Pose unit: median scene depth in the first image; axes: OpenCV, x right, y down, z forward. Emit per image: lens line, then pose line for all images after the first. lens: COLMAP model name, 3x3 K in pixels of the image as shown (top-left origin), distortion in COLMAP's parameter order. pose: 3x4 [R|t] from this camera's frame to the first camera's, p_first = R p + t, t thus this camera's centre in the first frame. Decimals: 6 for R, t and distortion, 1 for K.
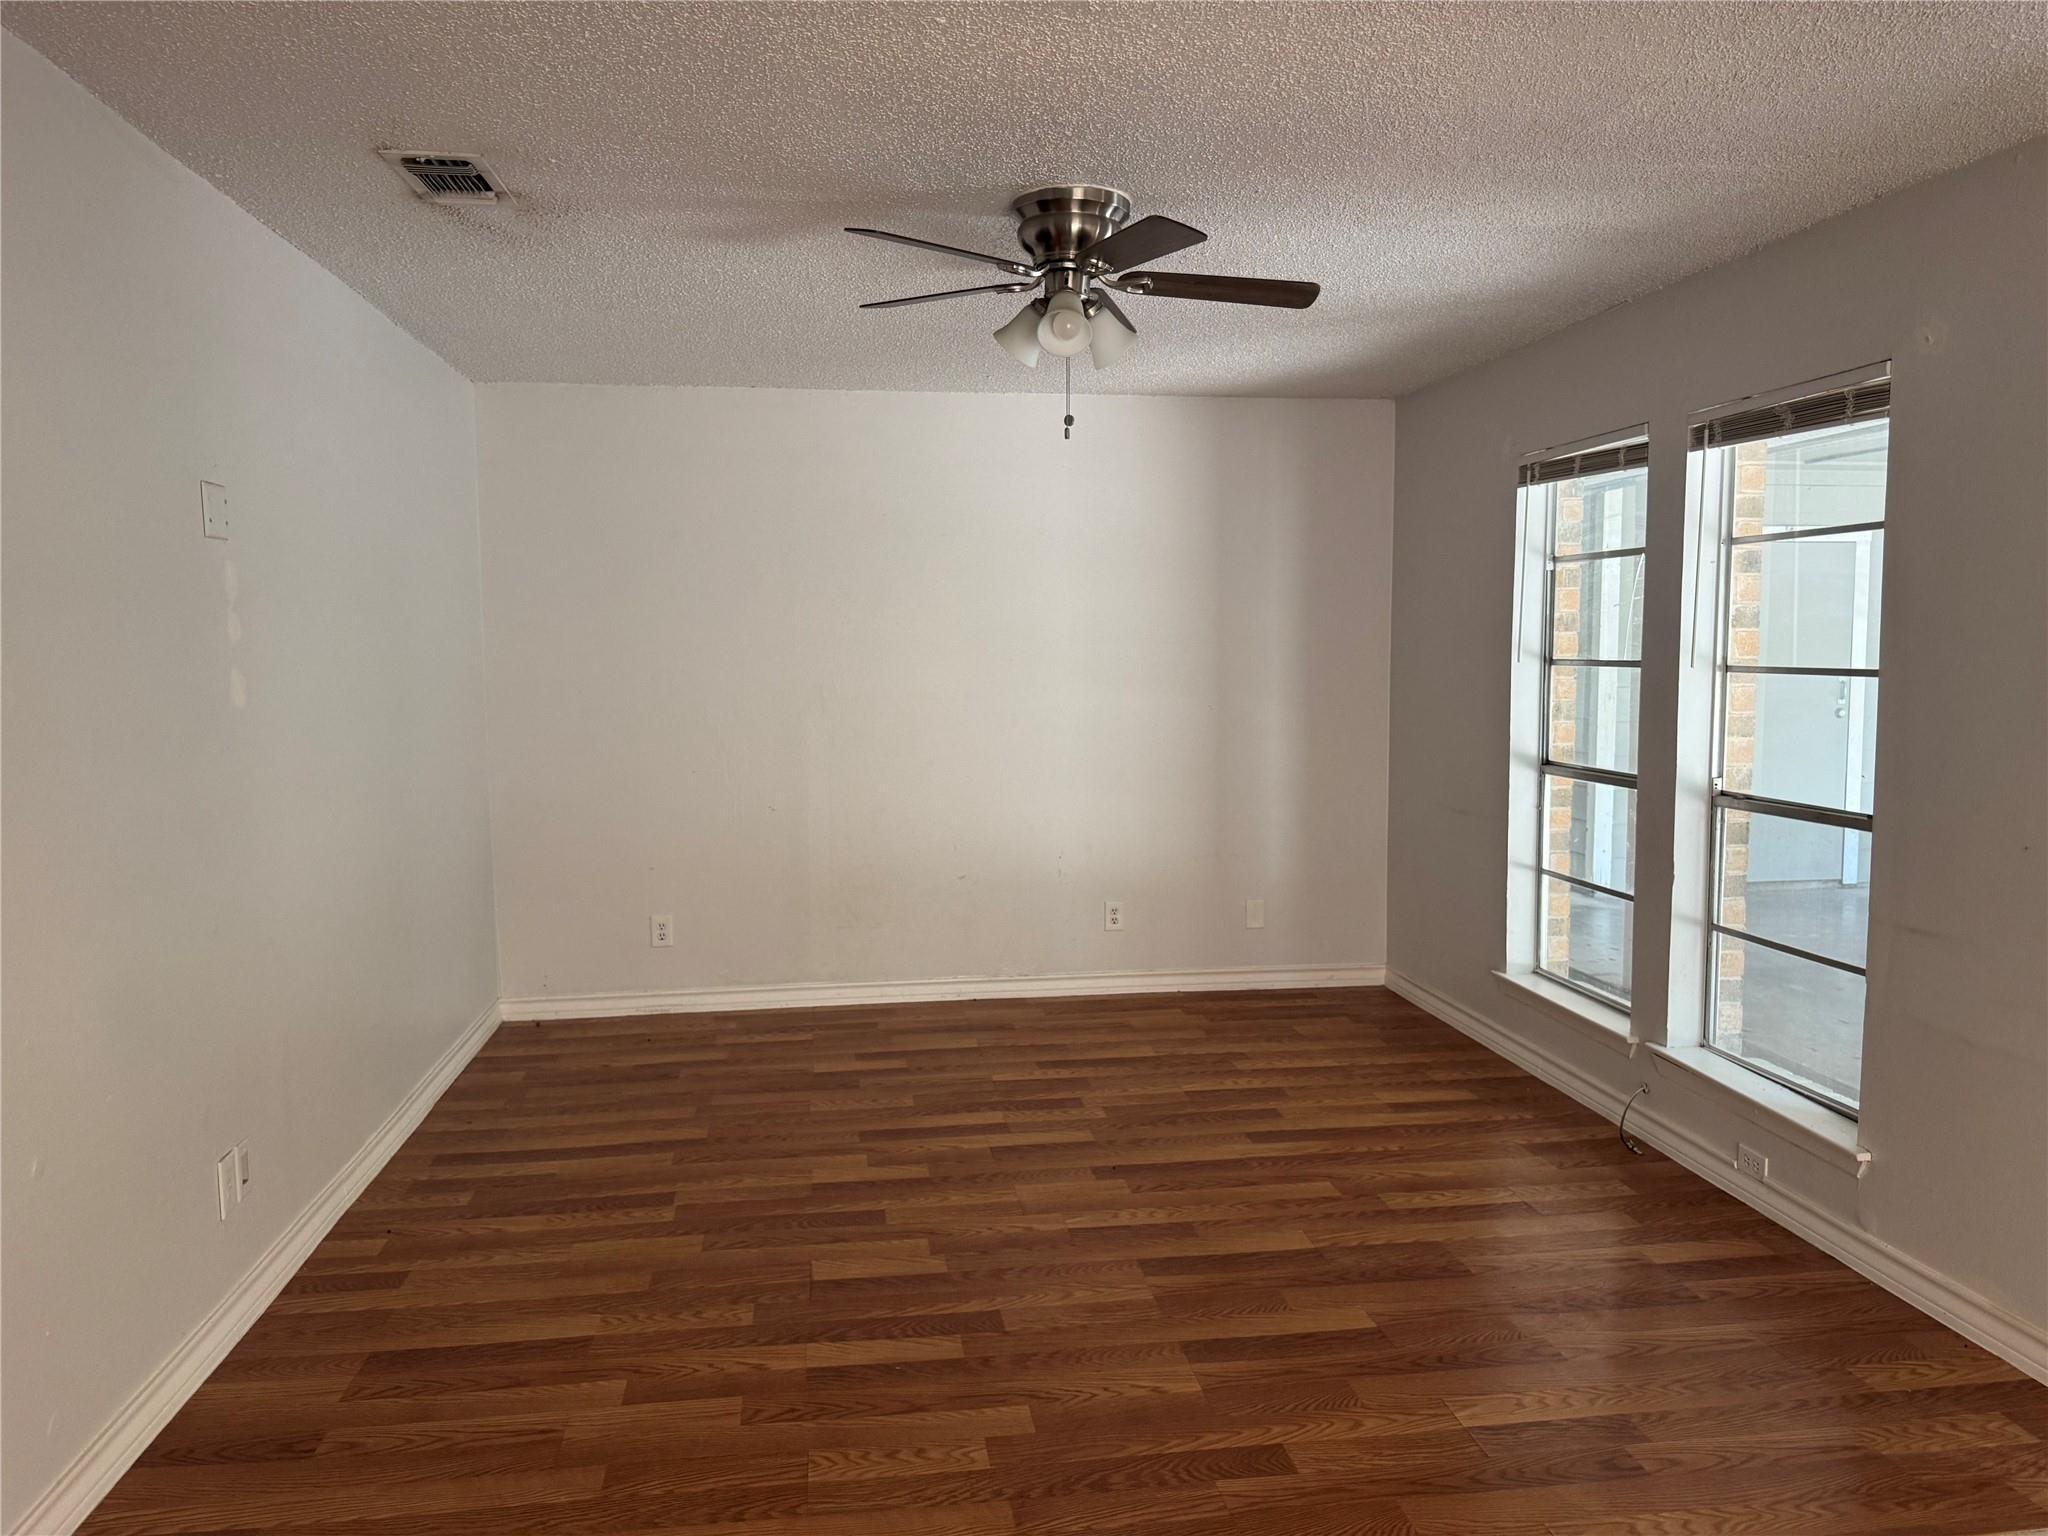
lens RADIAL K [[1466.0, 0, 1032.8], [0, 1466.0, 766.9], [0, 0, 1]] dist [0.066587, -0.074741]
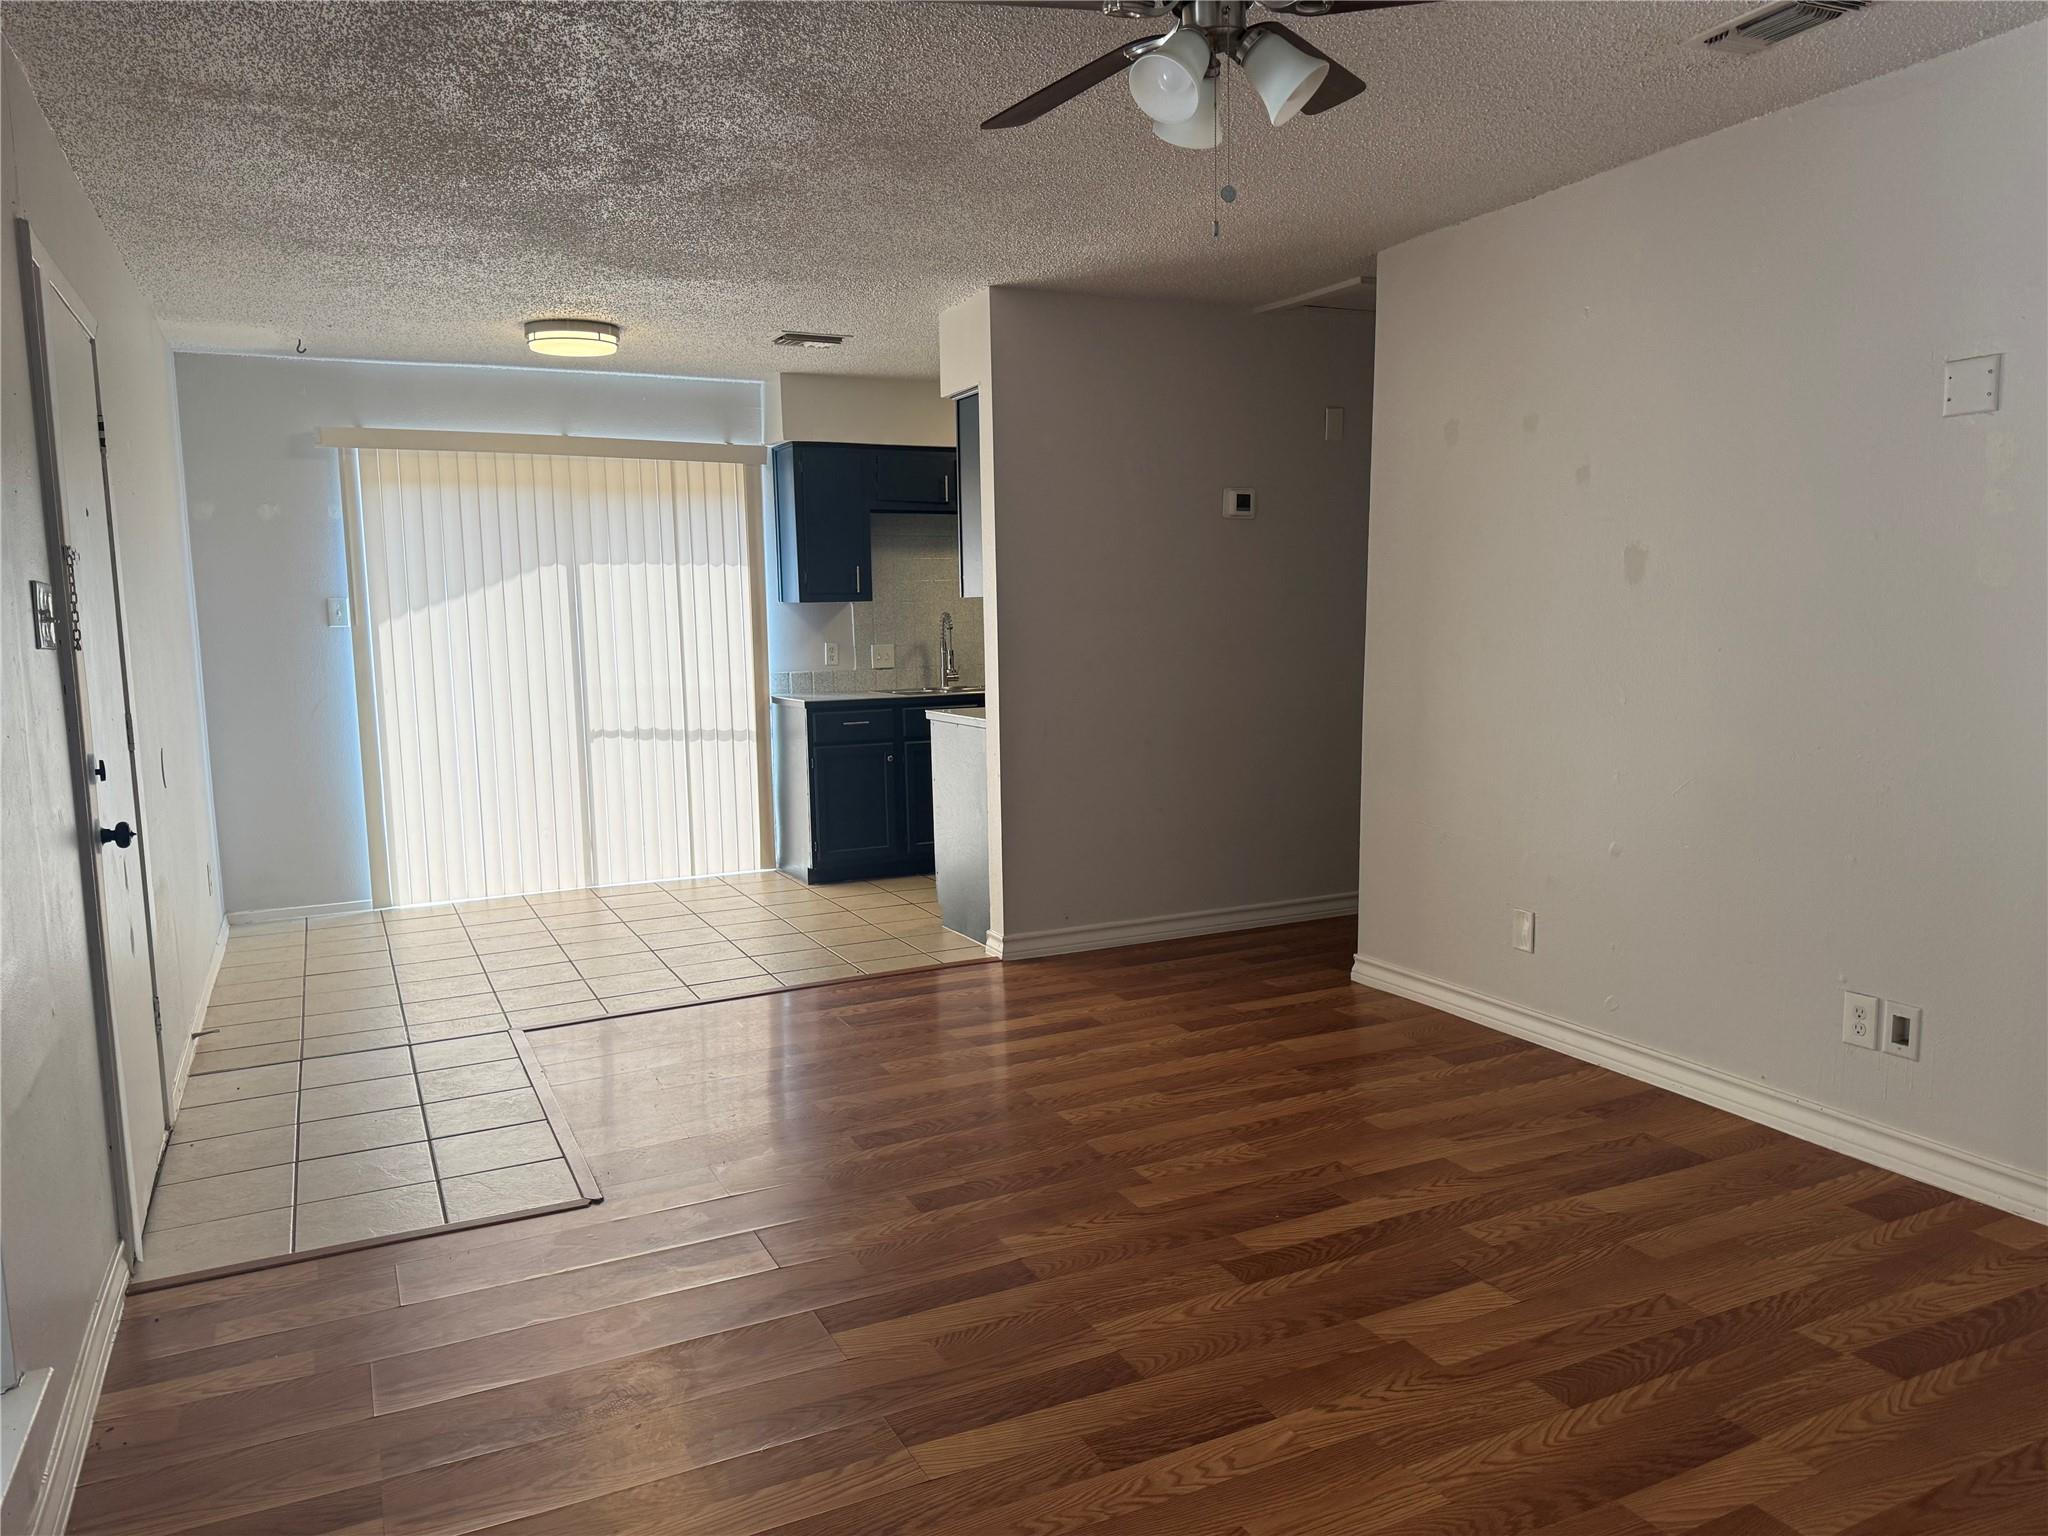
lens RADIAL K [[1452.2, 0, 1024.0], [0, 1452.2, 768.0], [0, 0, 1]] dist [0.091706, -0.117602]
pose [[-0.954328, 0.058909, -0.292896, 0.274246], [0.000628, 0.980761, 0.195209, -0.088553], [0.298760, 0.186109, -0.936005, 1.366390]]
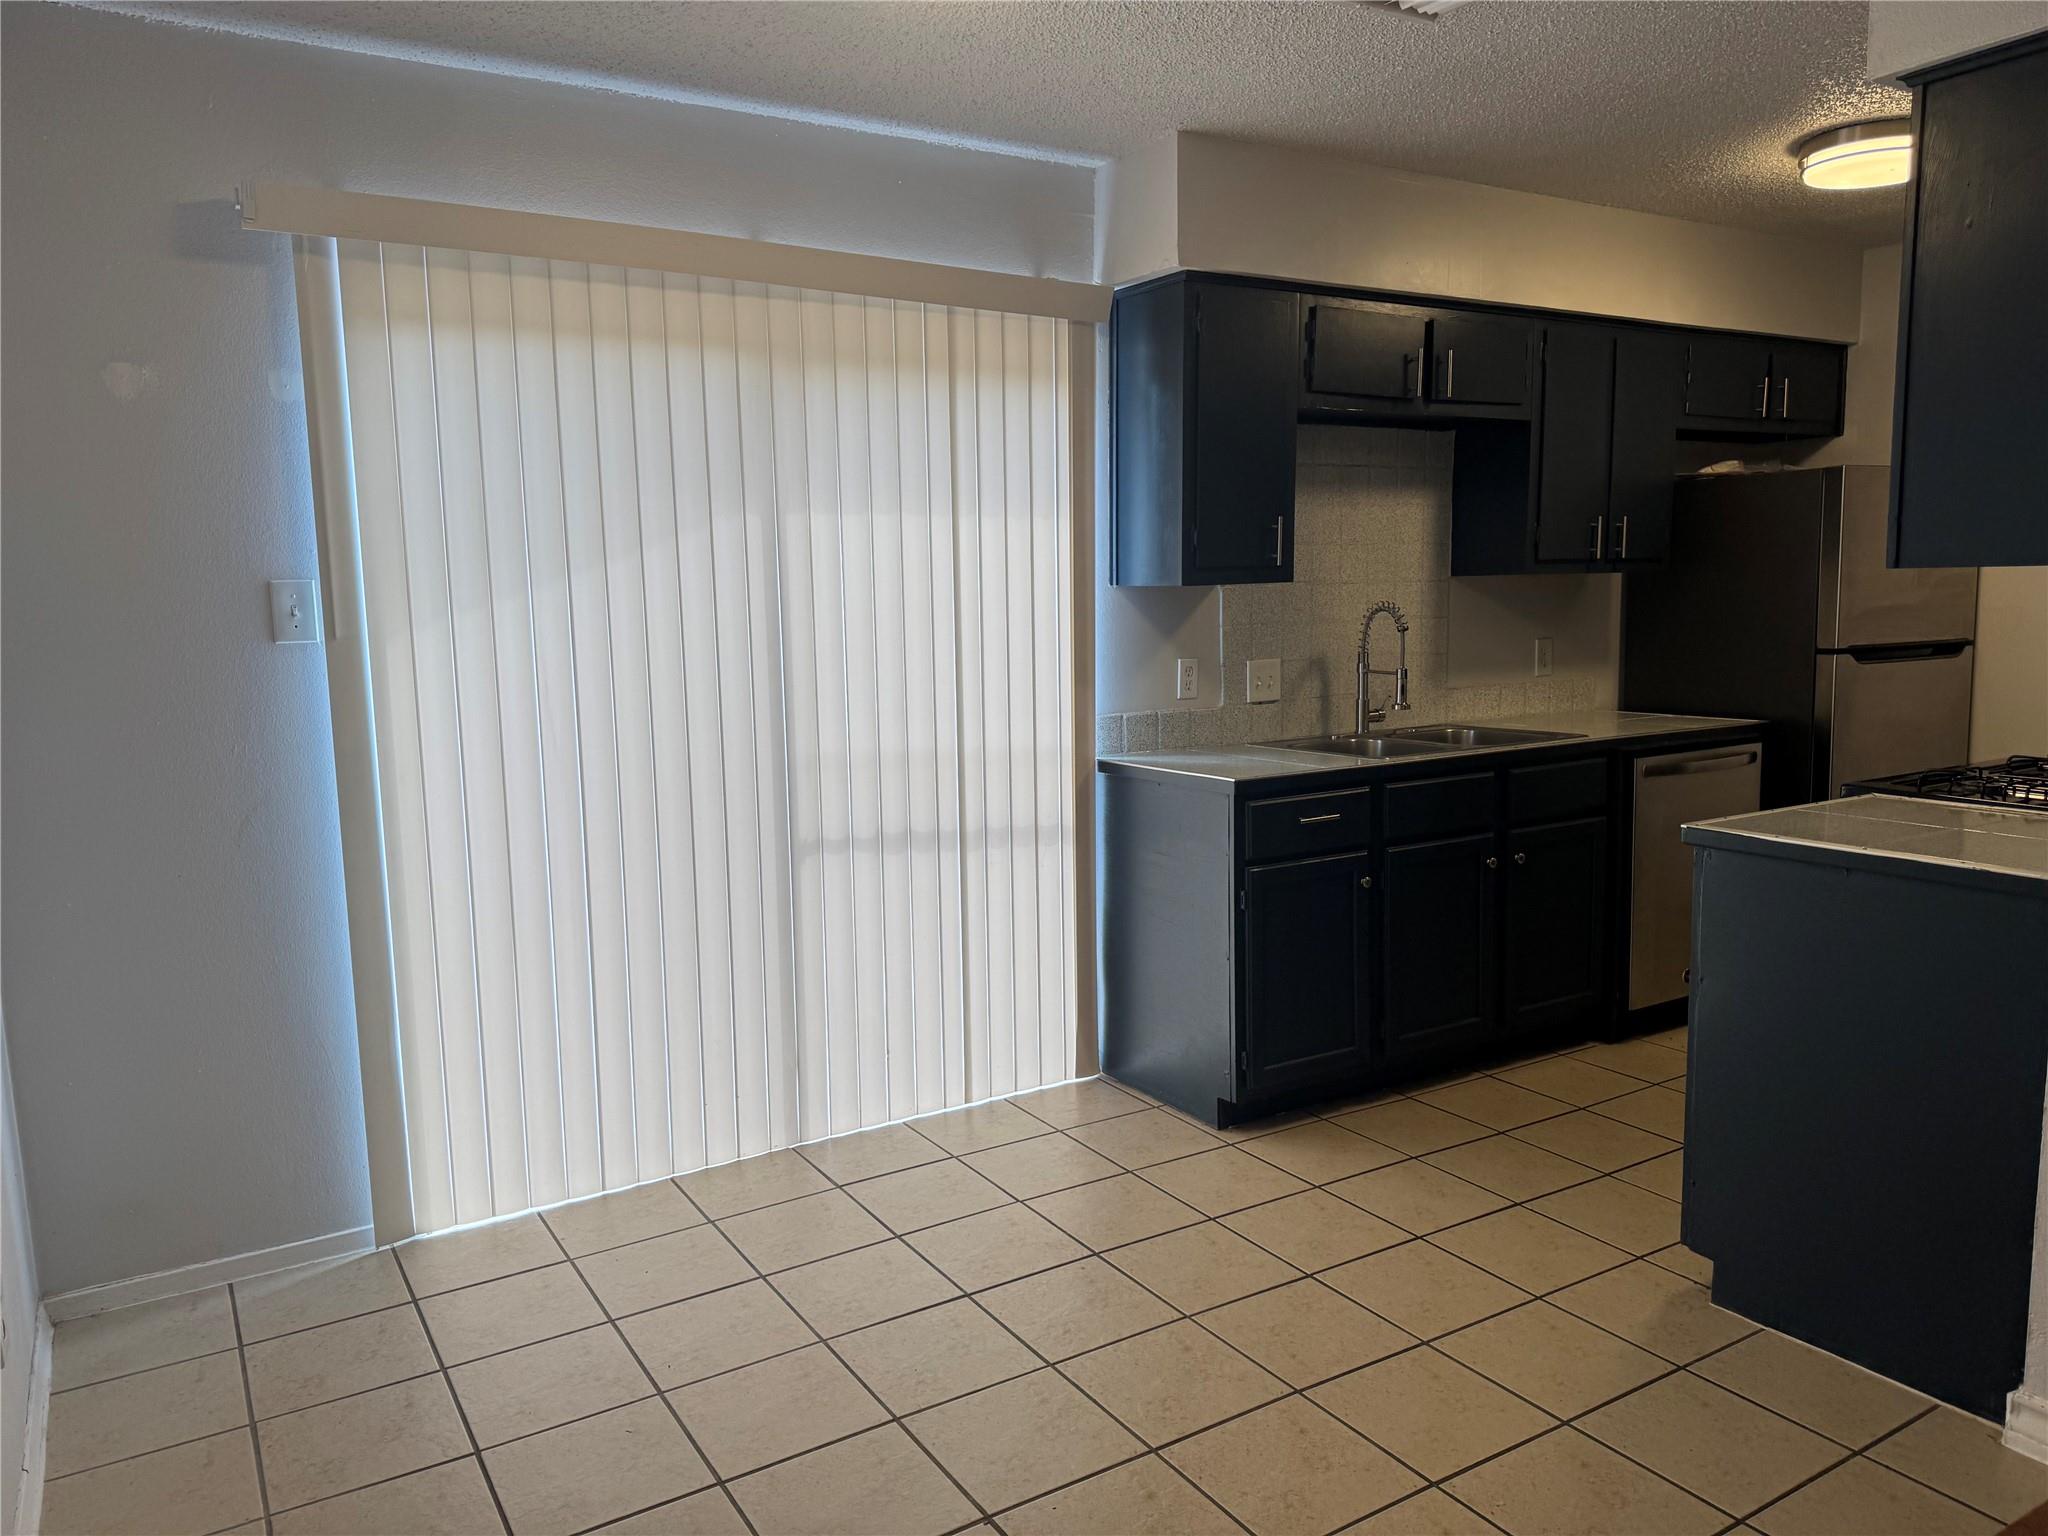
lens RADIAL K [[1452.2, 0, 1024.0], [0, 1452.2, 768.0], [0, 0, 1]] dist [0.091706, -0.117602]
pose [[-0.916699, 0.074270, -0.392616, 0.466684], [-0.015615, 0.975165, 0.220929, -0.032873], [0.399274, 0.208656, -0.892773, 0.422817]]
